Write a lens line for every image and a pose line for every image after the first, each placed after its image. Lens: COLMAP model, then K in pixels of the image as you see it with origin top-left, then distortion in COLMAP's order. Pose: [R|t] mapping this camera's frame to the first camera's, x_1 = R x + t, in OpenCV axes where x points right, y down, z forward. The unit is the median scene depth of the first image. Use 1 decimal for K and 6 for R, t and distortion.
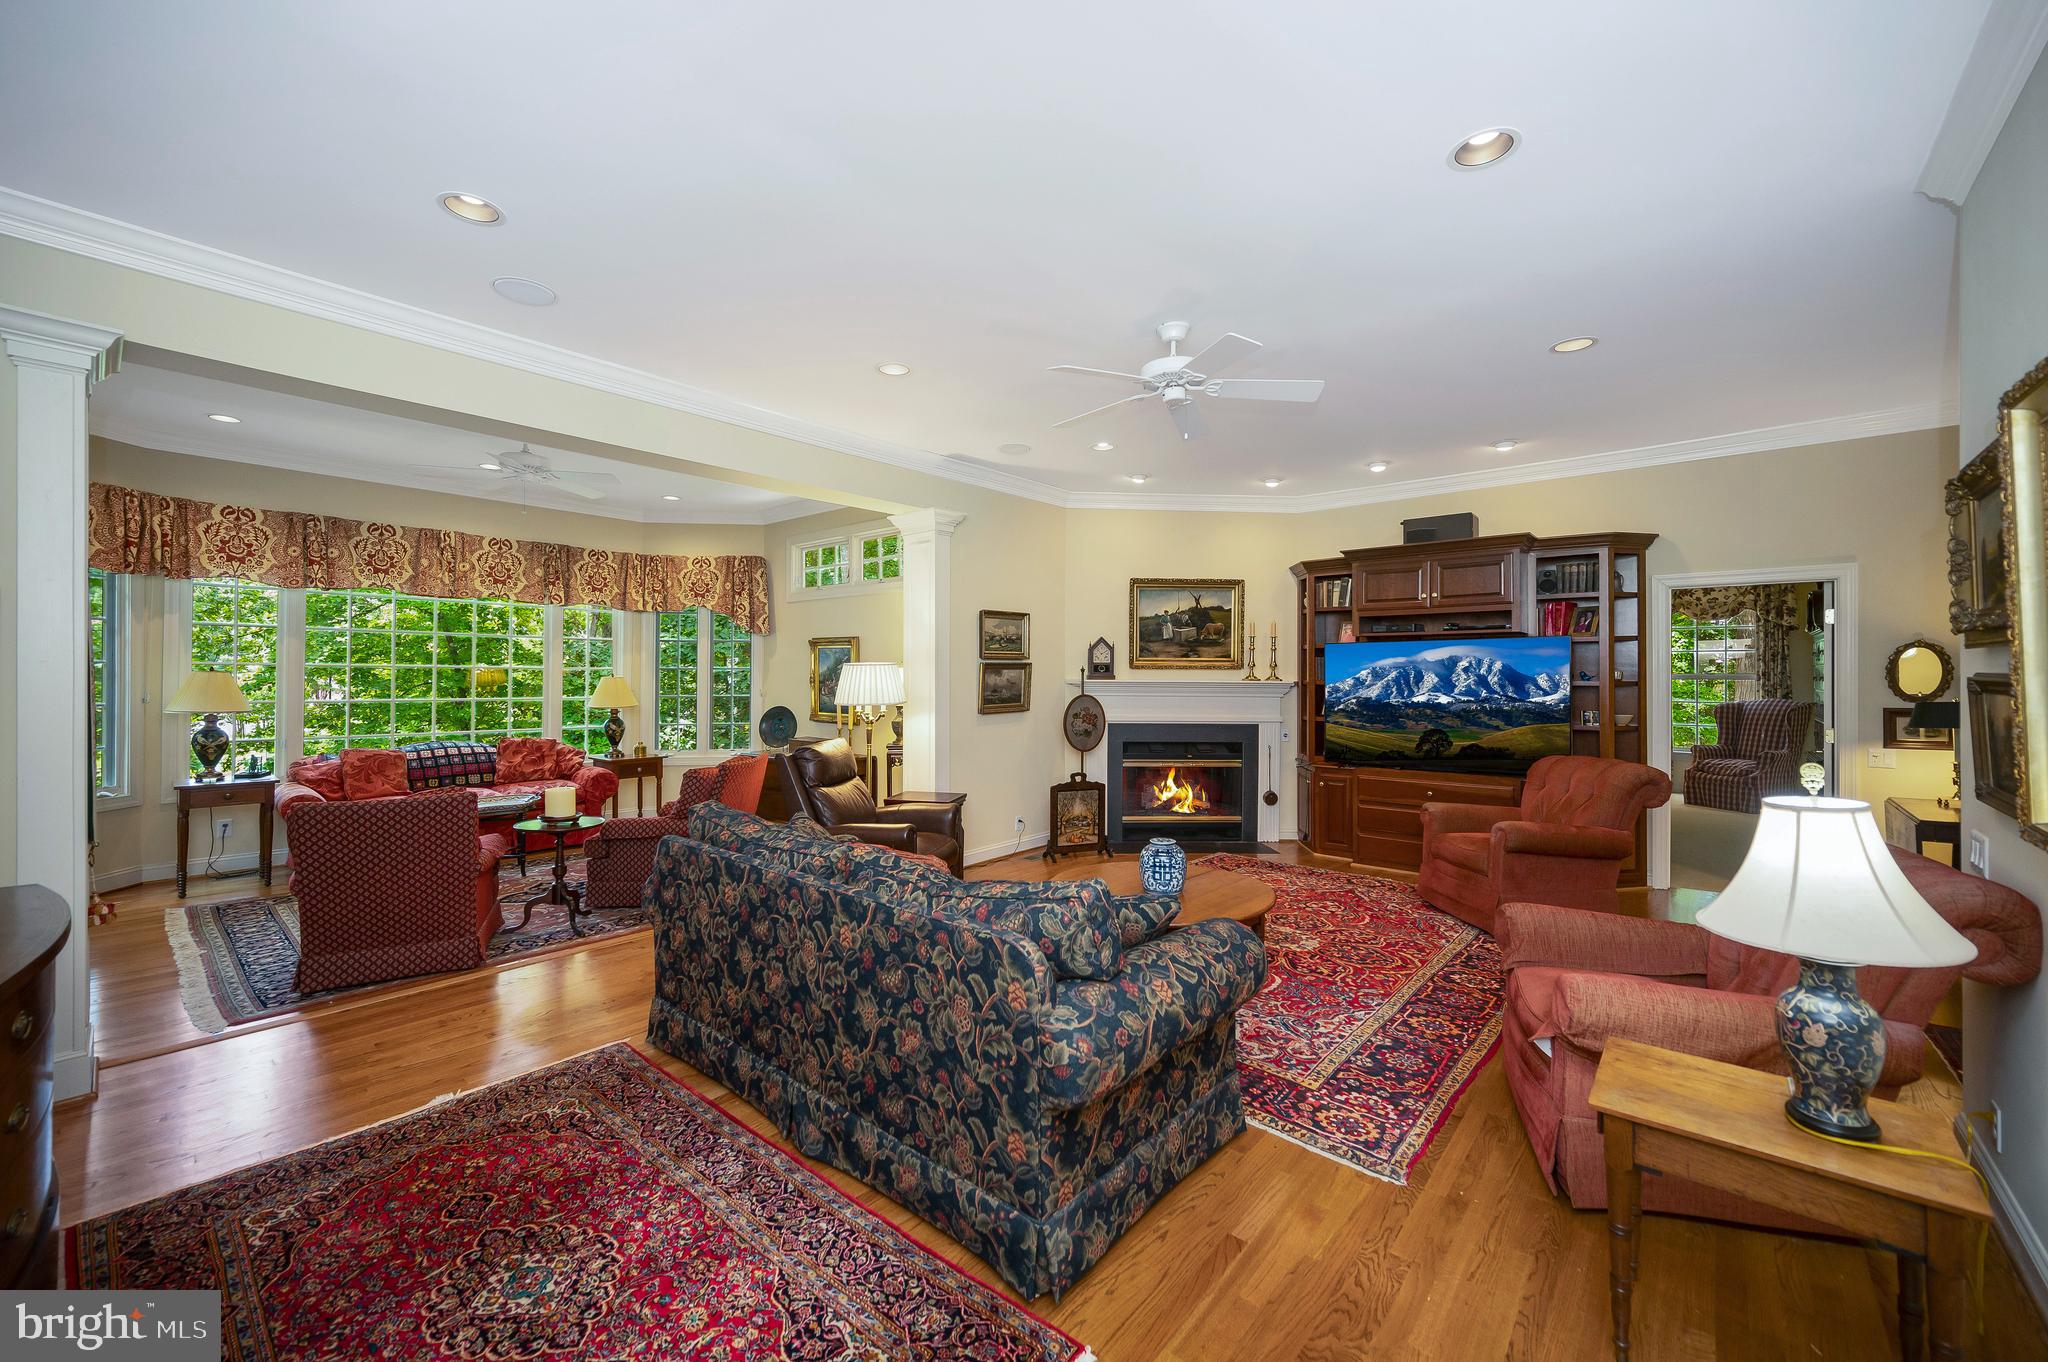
lens RADIAL K [[811.7, 0, 1030.4], [0, 811.7, 677.1], [0, 0, 1]] dist [0.001174, -0.000175]
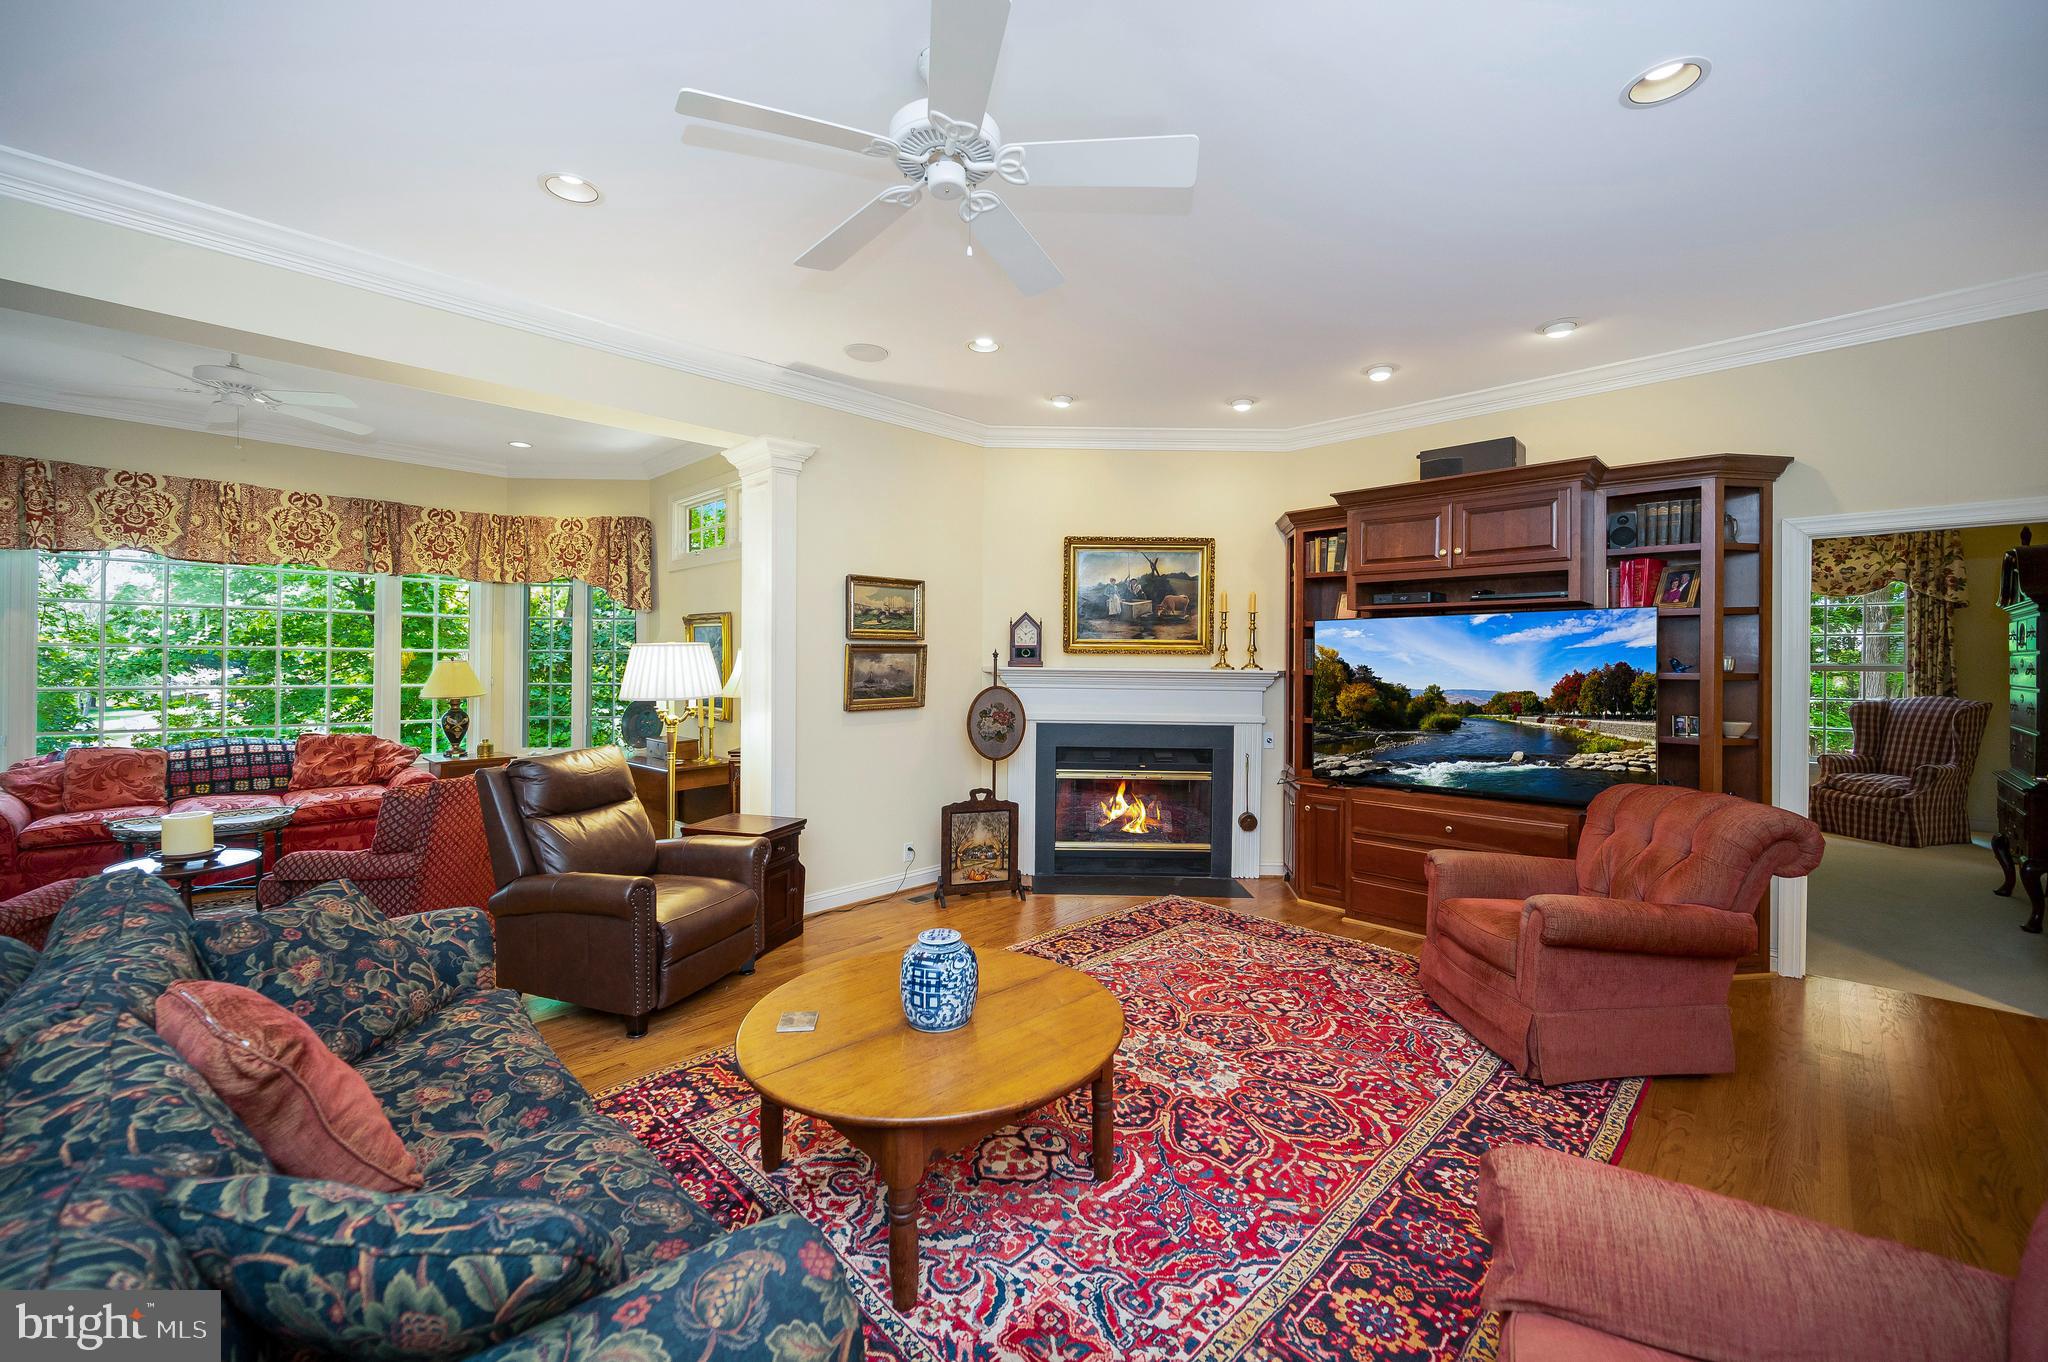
lens RADIAL K [[838.5, 0, 1019.8], [0, 838.5, 669.2], [0, 0, 1]] dist [0.000066, 0.000313]
pose [[0.997907, 0.005305, -0.064446, 0.146822], [-0.004909, 0.999968, 0.006293, 0.000194], [0.064477, -0.005964, 0.997901, 0.217382]]
